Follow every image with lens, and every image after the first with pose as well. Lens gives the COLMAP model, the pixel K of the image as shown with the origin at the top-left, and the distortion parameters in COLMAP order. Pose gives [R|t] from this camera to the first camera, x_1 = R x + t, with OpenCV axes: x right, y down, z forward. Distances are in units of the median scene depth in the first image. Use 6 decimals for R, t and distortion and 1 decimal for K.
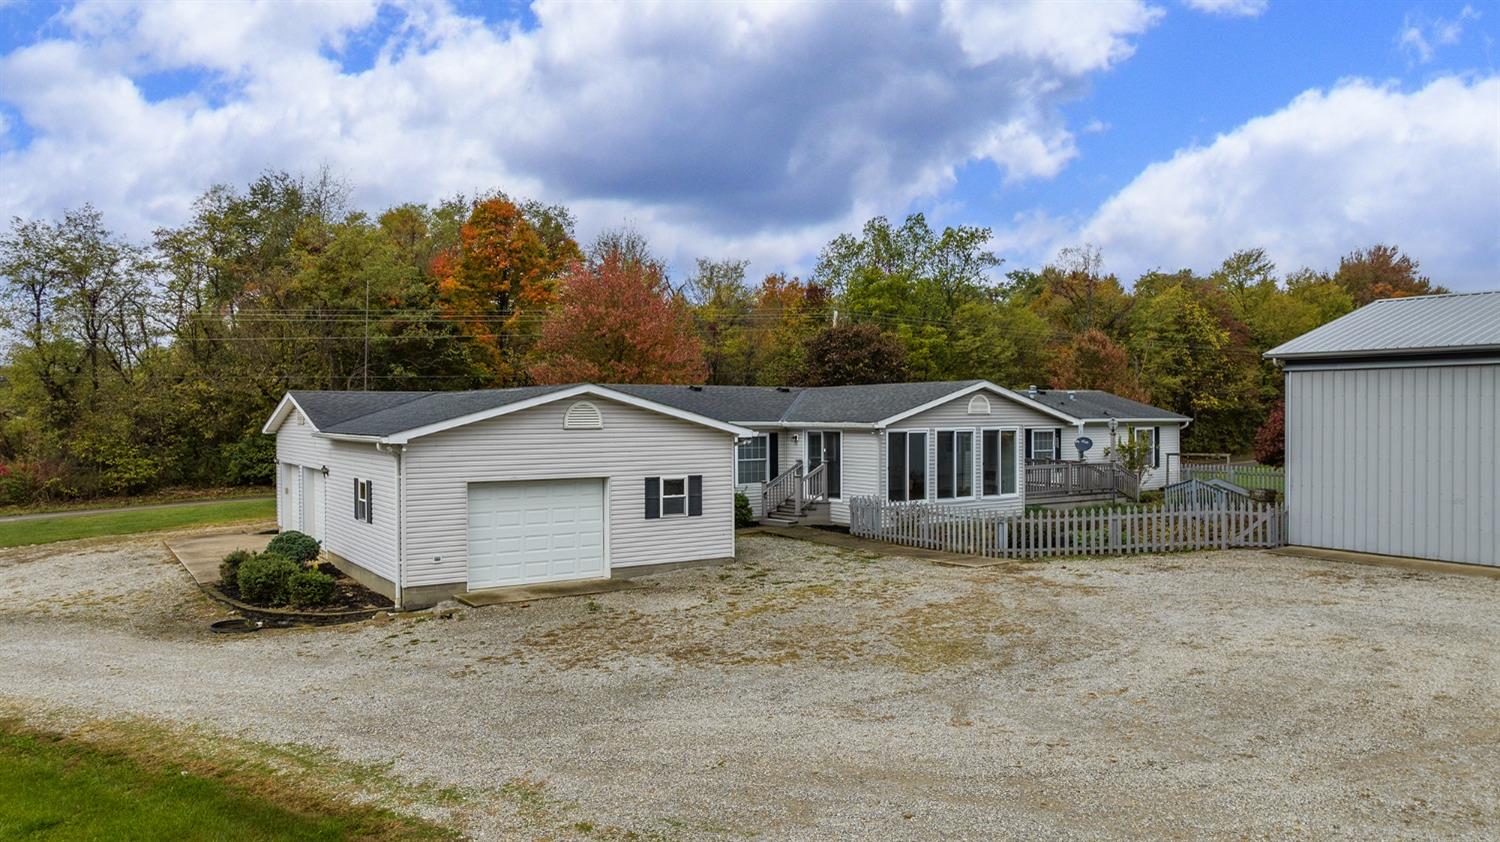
lens RADIAL K [[1066.3, 0, 750.0], [0, 1066.3, 421.0], [0, 0, 1]] dist [-0.008864, -0.000252]
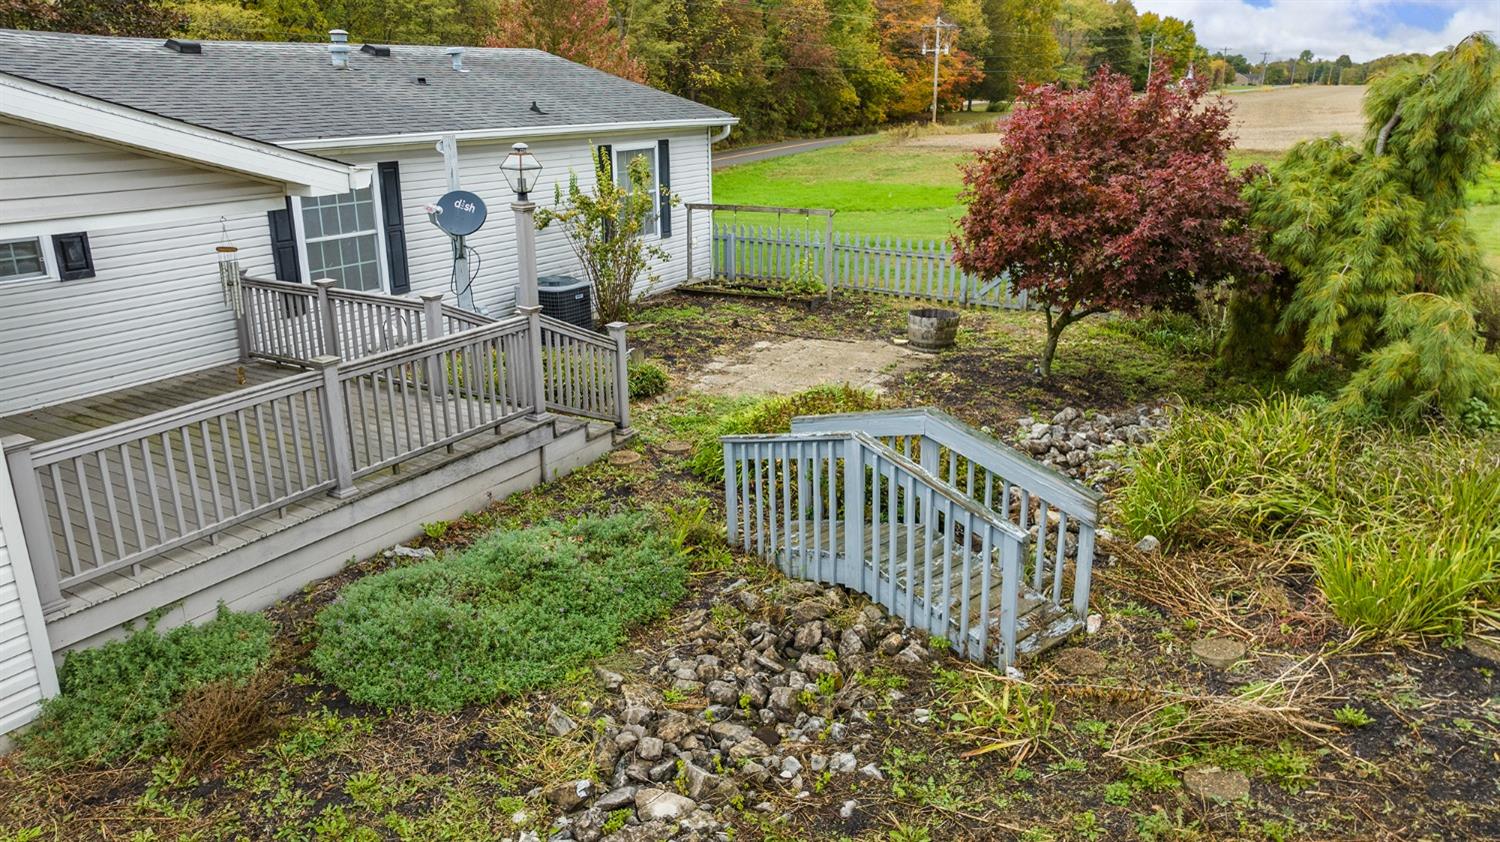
lens RADIAL K [[1110.4, 0, 756.8], [0, 1110.4, 439.9], [0, 0, 1]] dist [-0.015680, -0.000529]
pose [[0.895481, -0.136311, 0.423713, 0.228221], [0.005283, 0.955139, 0.296109, -0.011200], [-0.445068, -0.262922, 0.856030, 0.617291]]
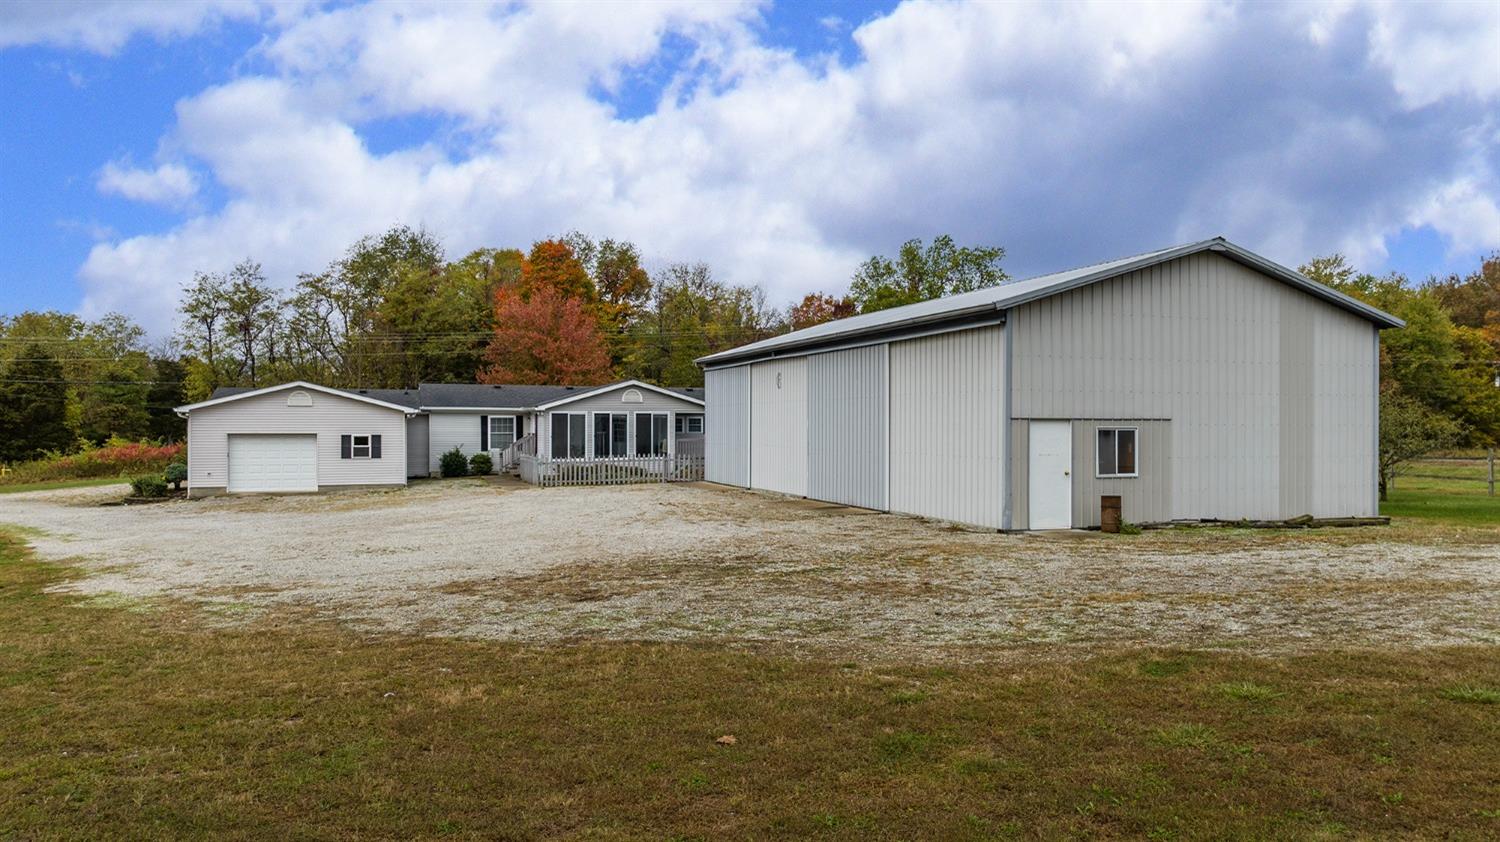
lens RADIAL K [[1043.1, 0, 723.8], [0, 1043.1, 424.1], [0, 0, 1]] dist [-0.022339, 0.003991]
pose [[0.972246, 0.005163, -0.233904, 0.512672], [-0.006486, 0.999967, -0.004887, 0.022604], [0.233871, 0.006268, 0.972247, -0.285571]]
